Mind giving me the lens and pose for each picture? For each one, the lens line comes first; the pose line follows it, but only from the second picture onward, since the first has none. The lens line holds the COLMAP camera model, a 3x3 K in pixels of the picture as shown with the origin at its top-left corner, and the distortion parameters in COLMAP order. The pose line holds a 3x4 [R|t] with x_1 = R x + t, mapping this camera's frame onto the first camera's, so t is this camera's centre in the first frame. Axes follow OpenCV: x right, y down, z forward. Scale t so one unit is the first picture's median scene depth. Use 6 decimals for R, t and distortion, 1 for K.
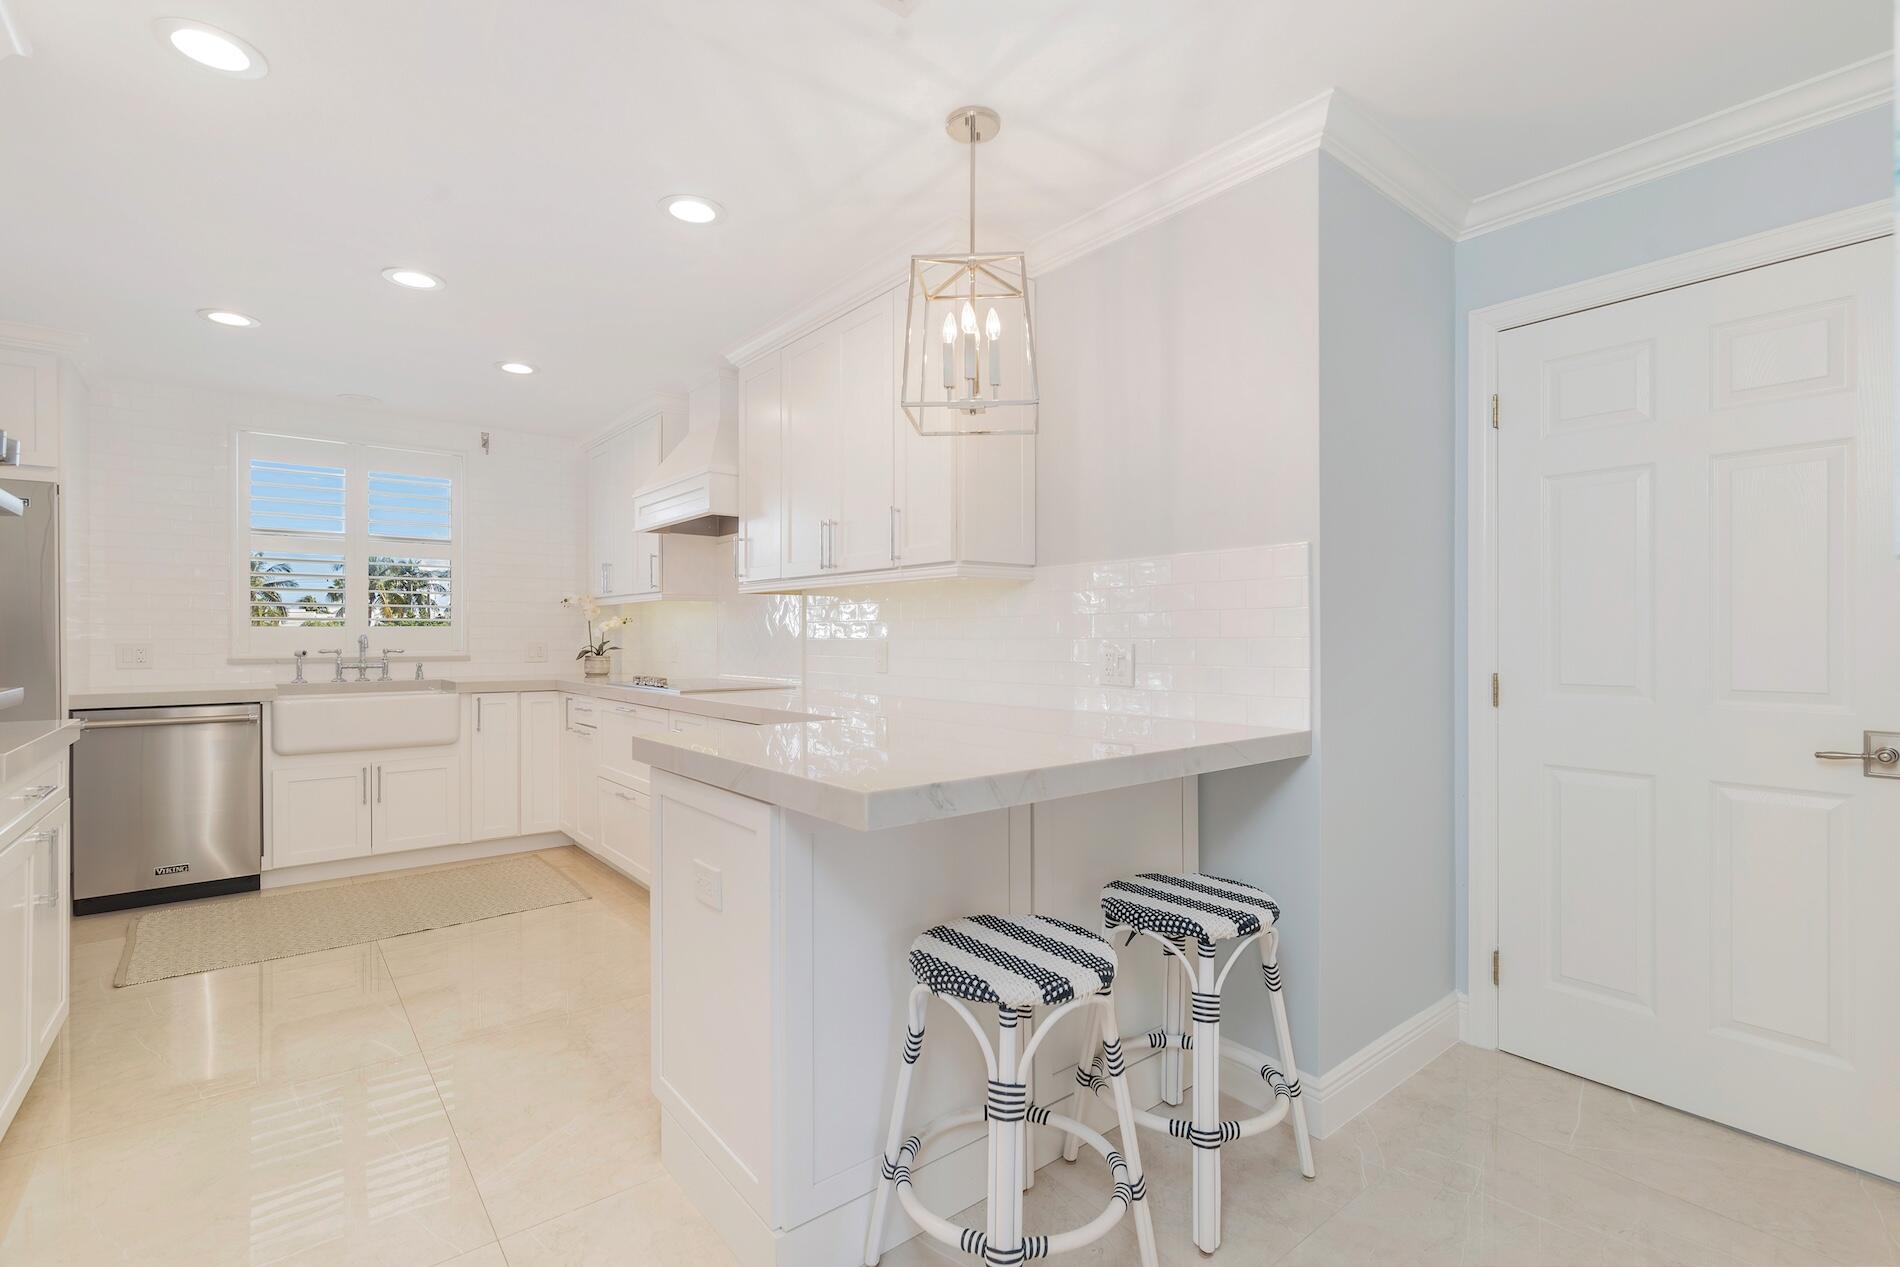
lens RADIAL K [[859.1, 0, 950.0], [0, 859.1, 633.5], [0, 0, 1]] dist [0.001515, 0.000428]
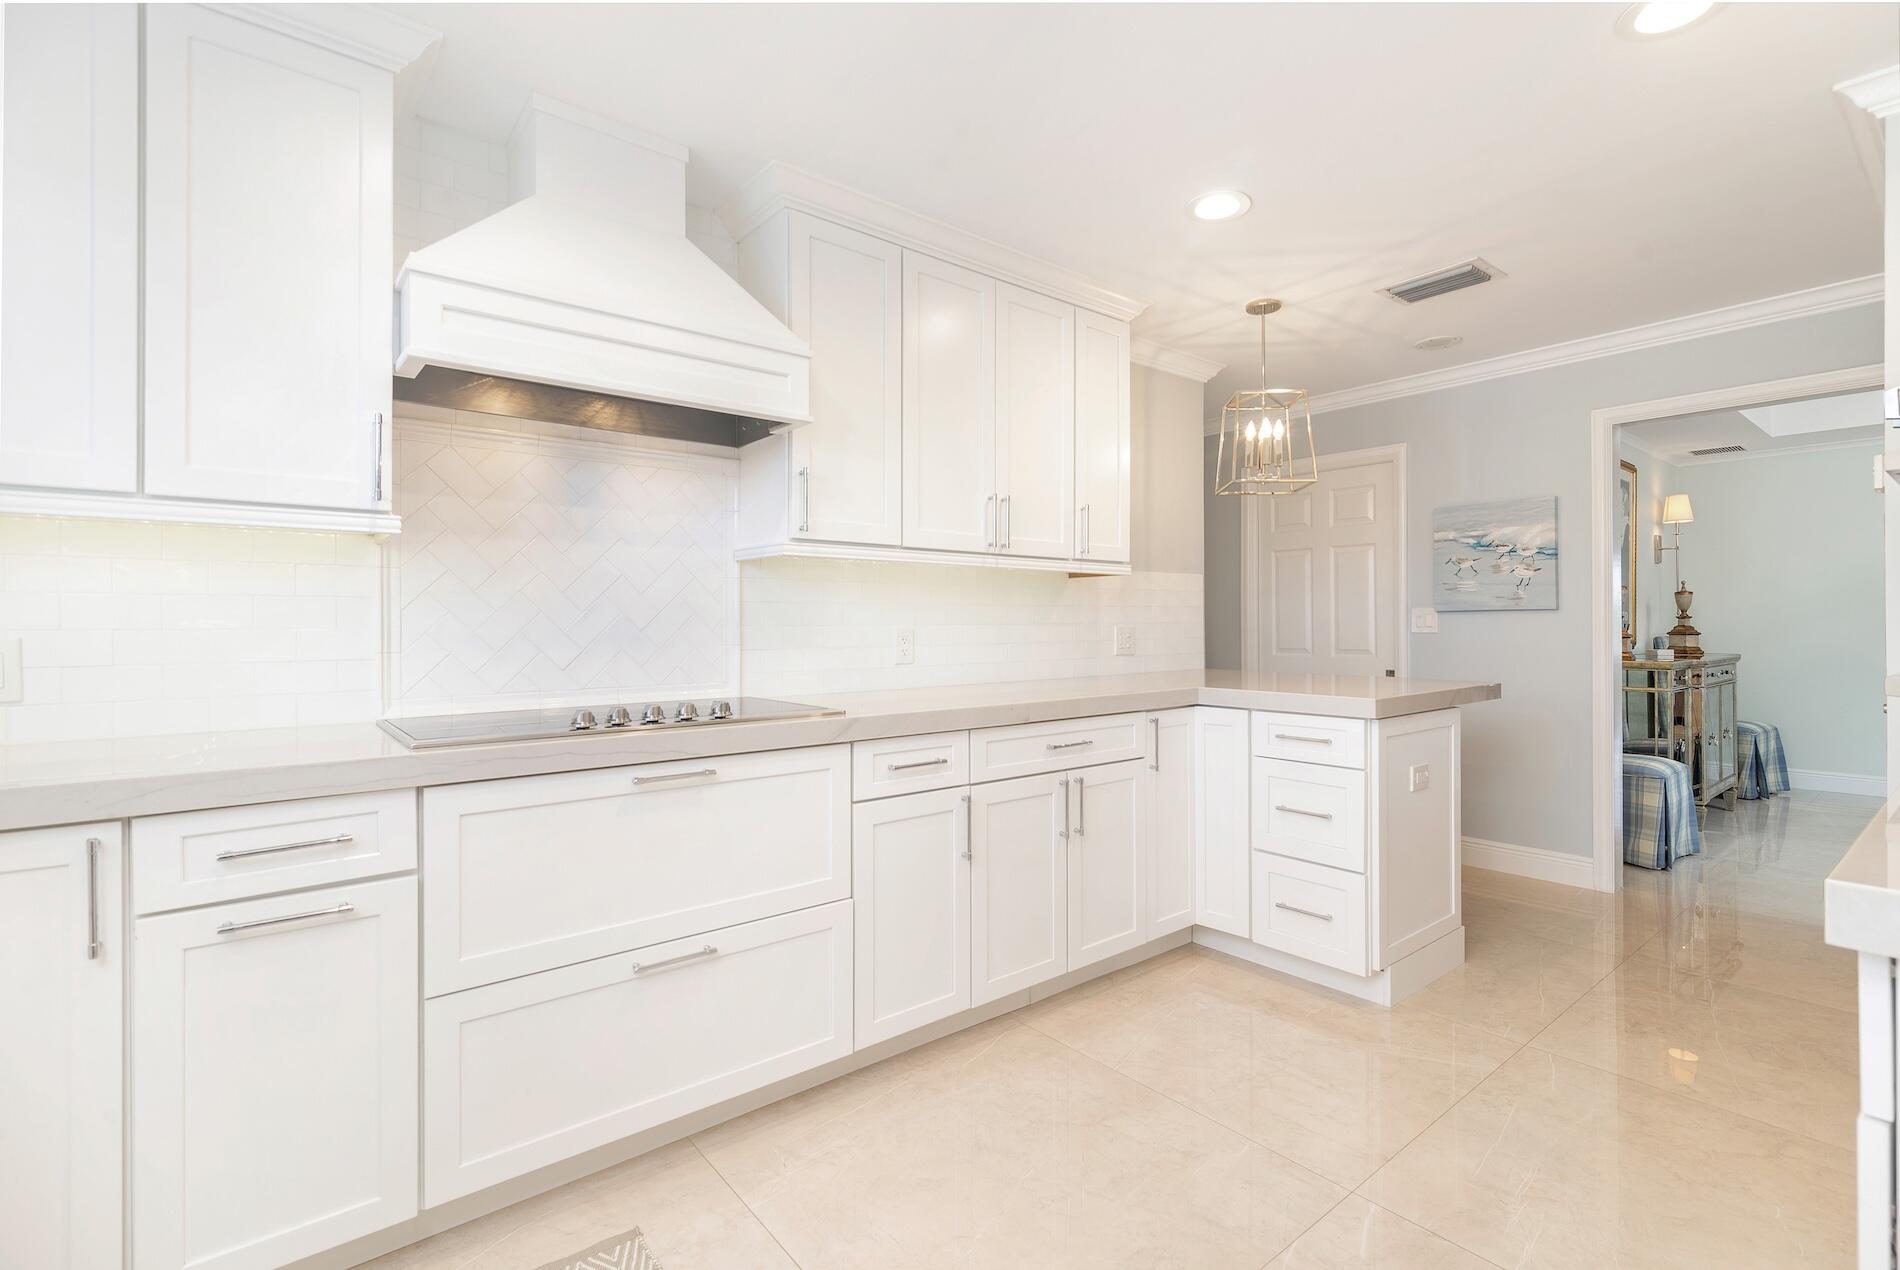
lens RADIAL K [[855.8, 0, 949.2], [0, 855.8, 622.6], [0, 0, 1]] dist [0.002489, 0.000803]
pose [[0.006842, 0.003838, 0.999969, -0.731064], [0.001620, 0.999991, -0.003850, 0.005586], [-0.999975, 0.001647, 0.006835, 0.727973]]
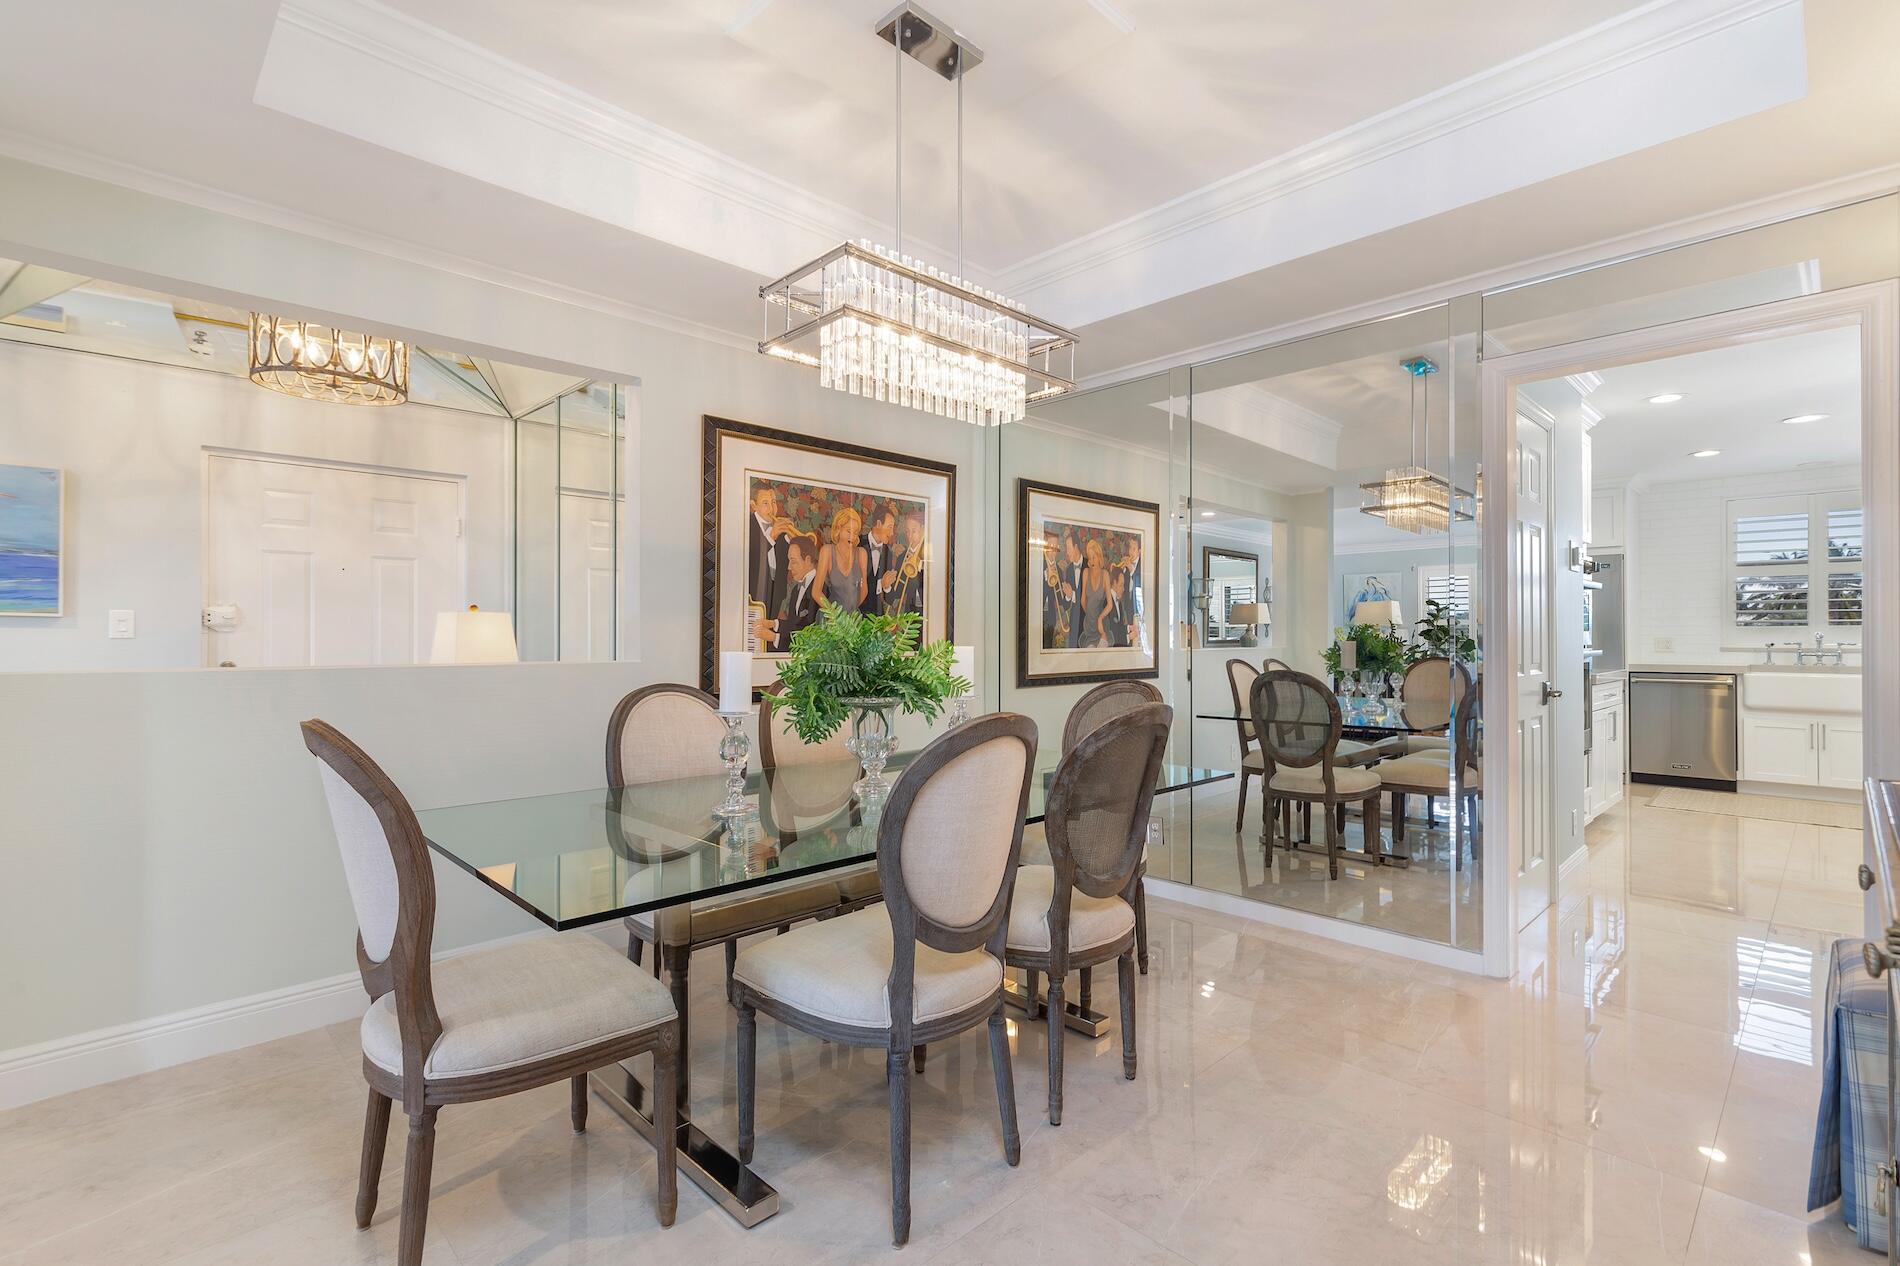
lens RADIAL K [[859.1, 0, 950.0], [0, 859.1, 633.0], [0, 0, 1]] dist [0.001515, 0.000428]
pose [[0.090687, -0.001184, -0.995879, 0.580207], [0.000548, 0.999999, -0.001138, 0.003881], [0.995879, -0.000443, 0.090688, -0.529828]]
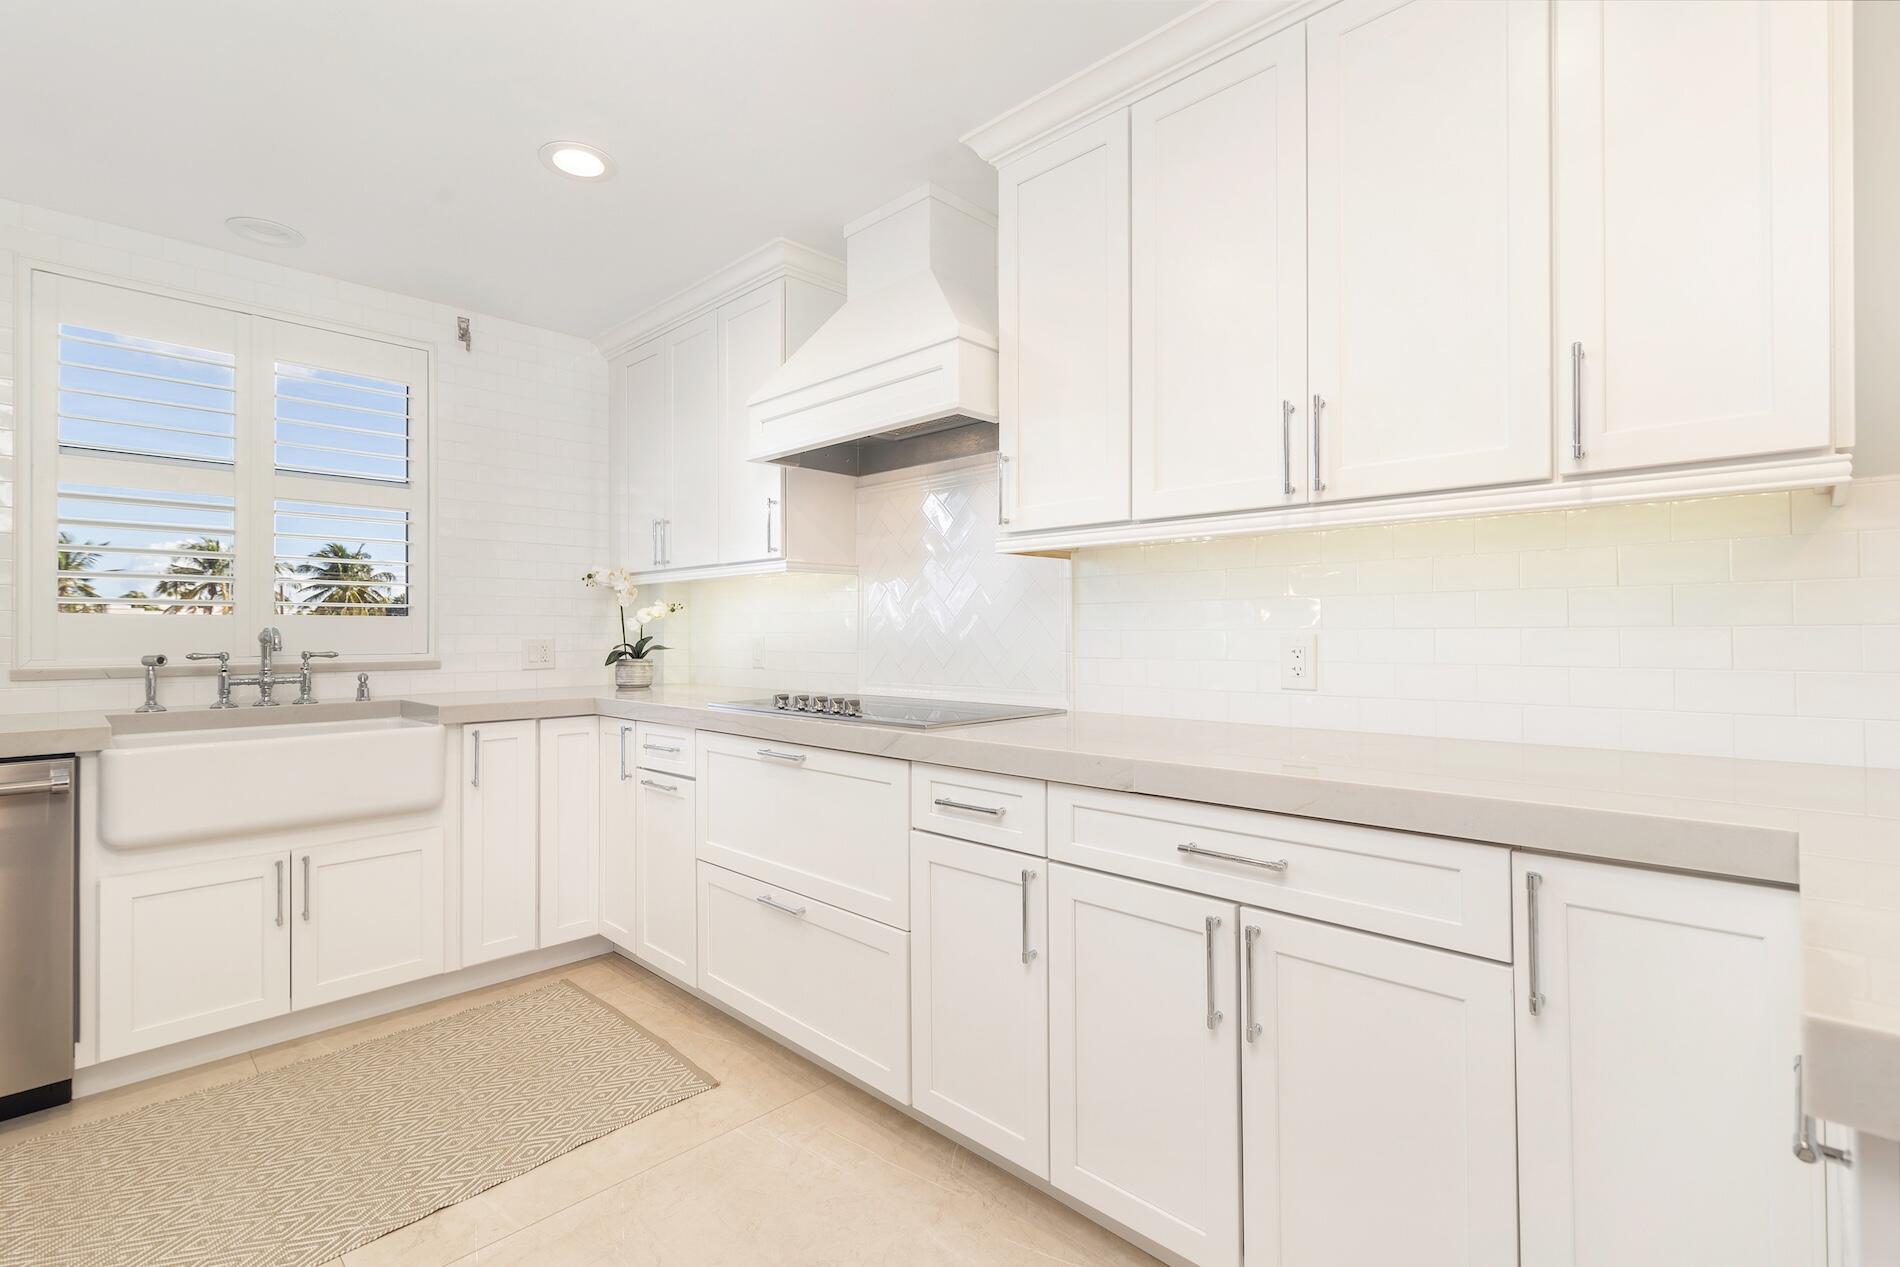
lens RADIAL K [[855.8, 0, 949.2], [0, 855.8, 621.1], [0, 0, 1]] dist [0.002489, 0.000803]
pose [[0.992809, -0.002071, 0.119692, -0.287853], [0.003428, 0.999932, -0.011136, 0.005221], [-0.119661, 0.011466, 0.992749, 0.356771]]
